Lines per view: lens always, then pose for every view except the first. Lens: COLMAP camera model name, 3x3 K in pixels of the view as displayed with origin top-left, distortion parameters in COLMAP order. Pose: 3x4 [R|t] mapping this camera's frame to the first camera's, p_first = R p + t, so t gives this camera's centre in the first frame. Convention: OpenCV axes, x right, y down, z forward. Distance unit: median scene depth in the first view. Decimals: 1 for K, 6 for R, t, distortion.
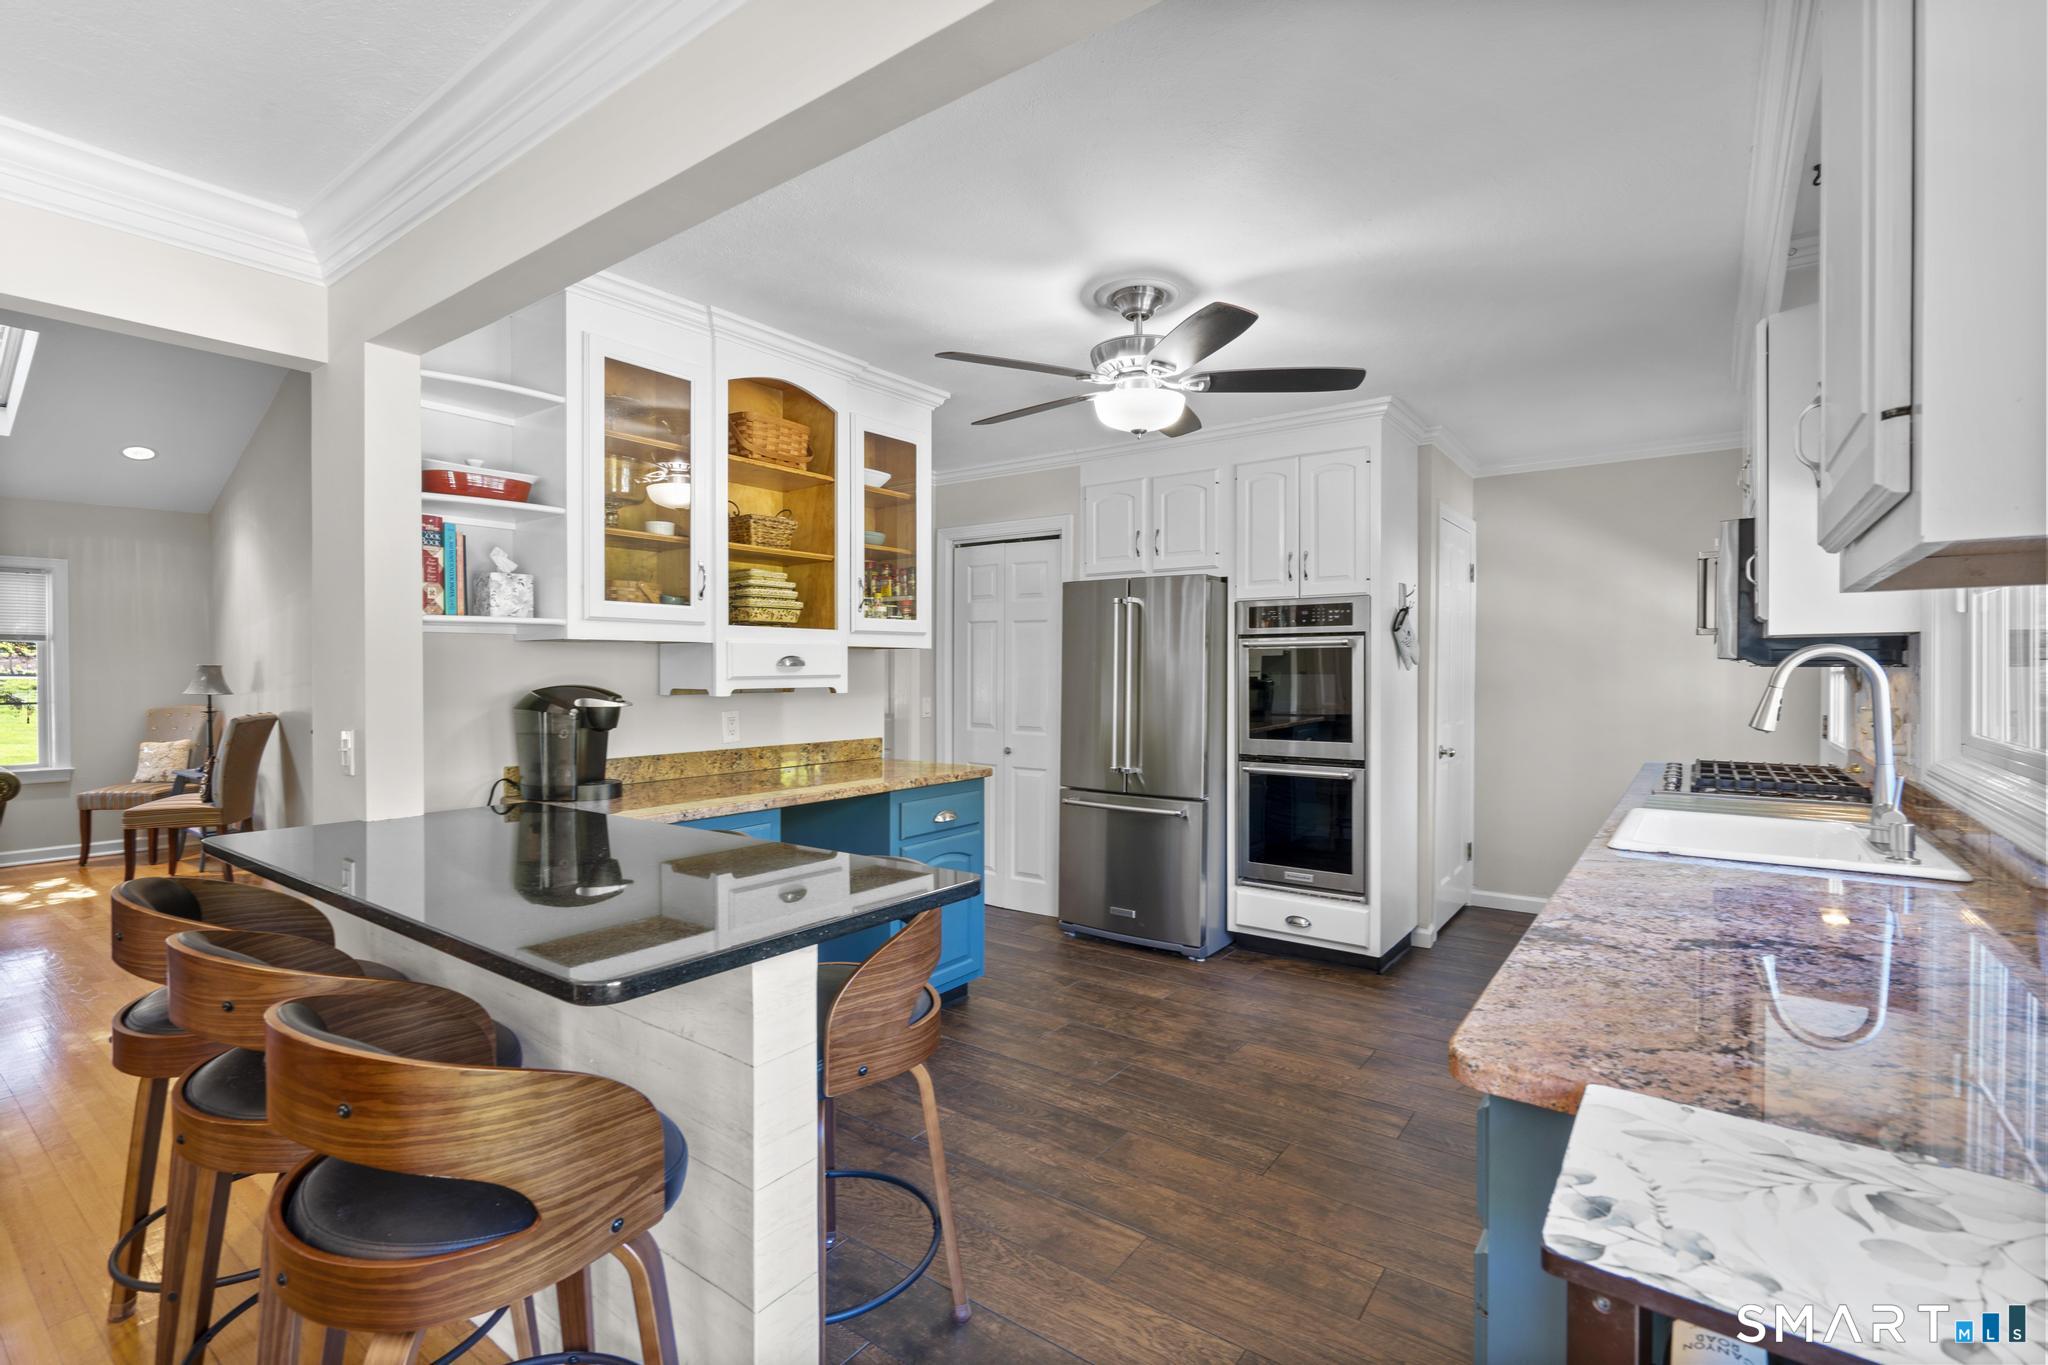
lens RADIAL K [[923.3, 0, 1033.0], [0, 923.3, 679.7], [0, 0, 1]] dist [-0.004987, 0.002154]
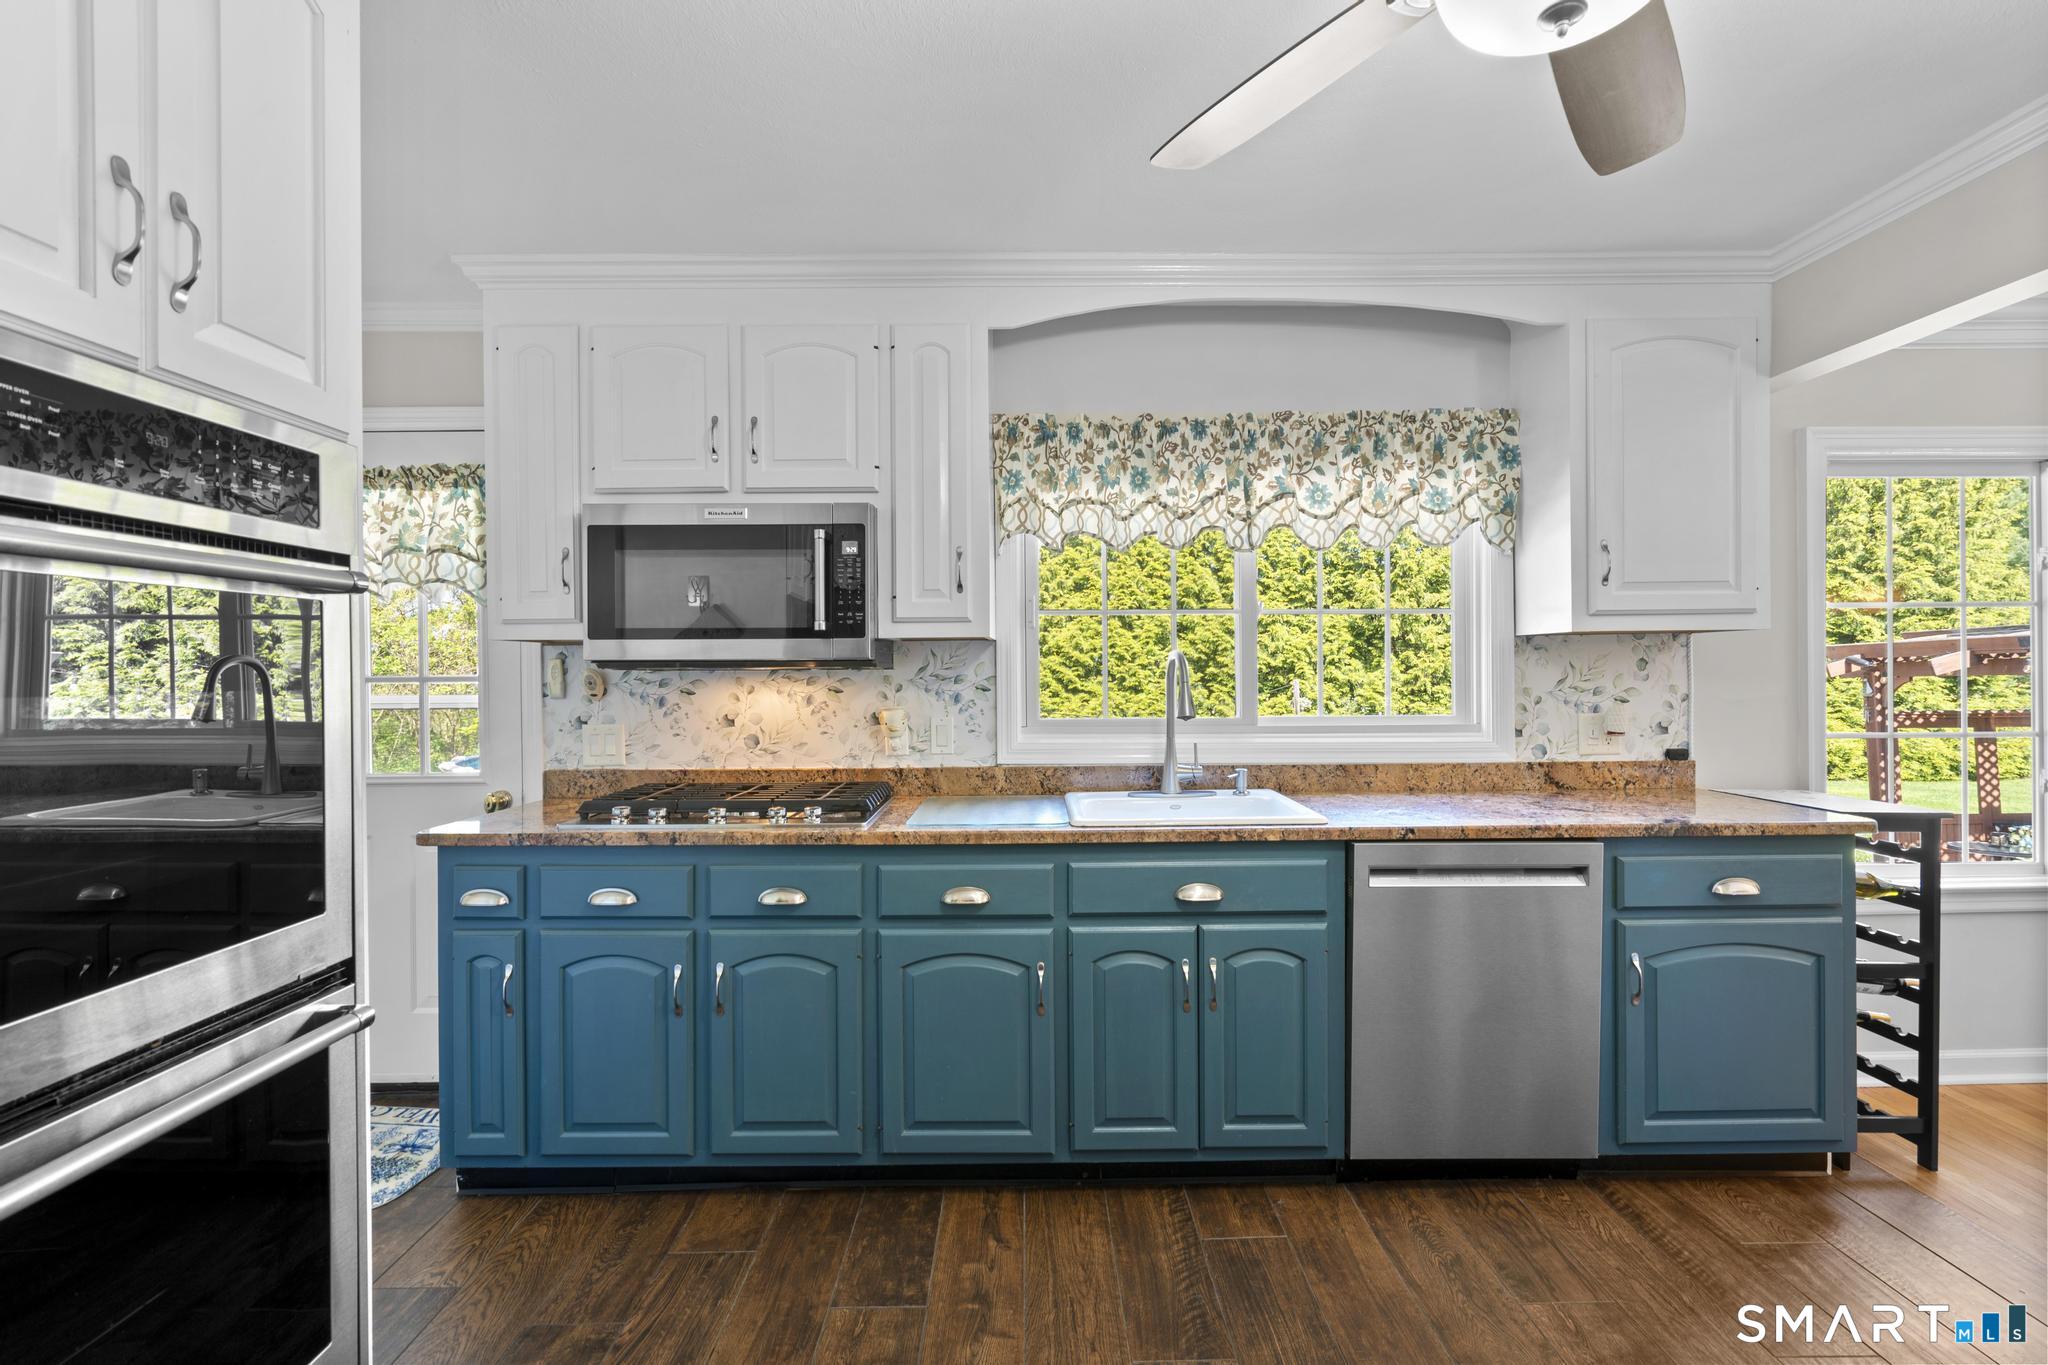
lens RADIAL K [[923.3, 0, 1041.4], [0, 923.3, 679.2], [0, 0, 1]] dist [-0.004987, 0.002154]
pose [[-0.592377, -0.001554, 0.805659, -0.046350], [0.016471, 0.999766, 0.014039, -0.011009], [-0.805492, 0.021586, -0.592213, 1.121177]]
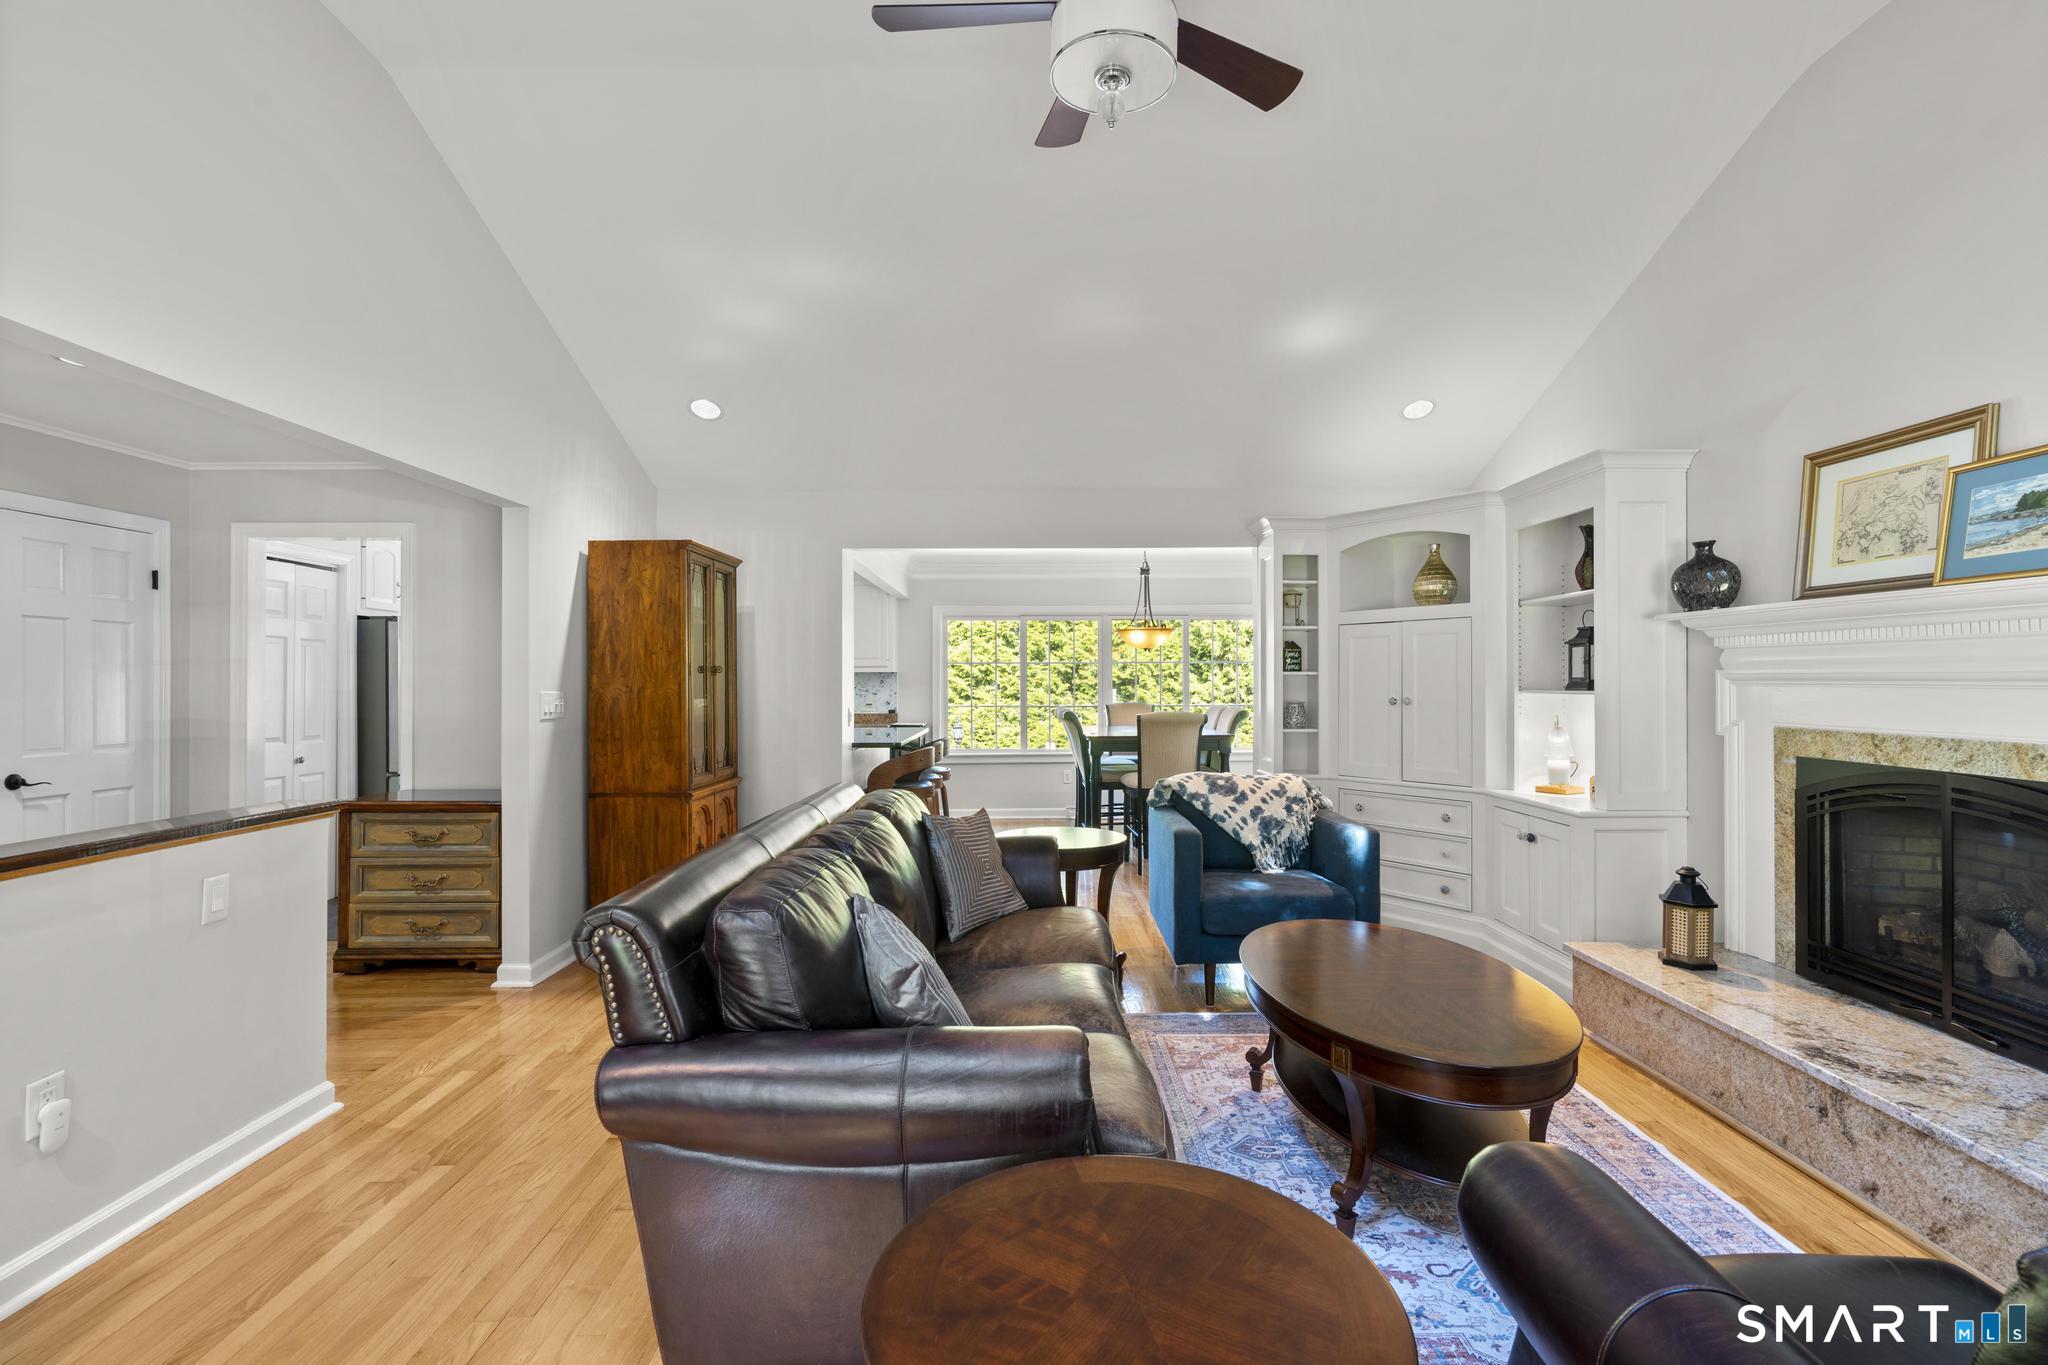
lens RADIAL K [[923.3, 0, 1026.5], [0, 923.3, 675.7], [0, 0, 1]] dist [-0.004987, 0.002154]
pose [[-0.593321, 0.005854, 0.804945, -2.022978], [0.010233, 0.999948, 0.000270, -0.019881], [-0.804901, 0.008397, -0.593350, 1.398873]]
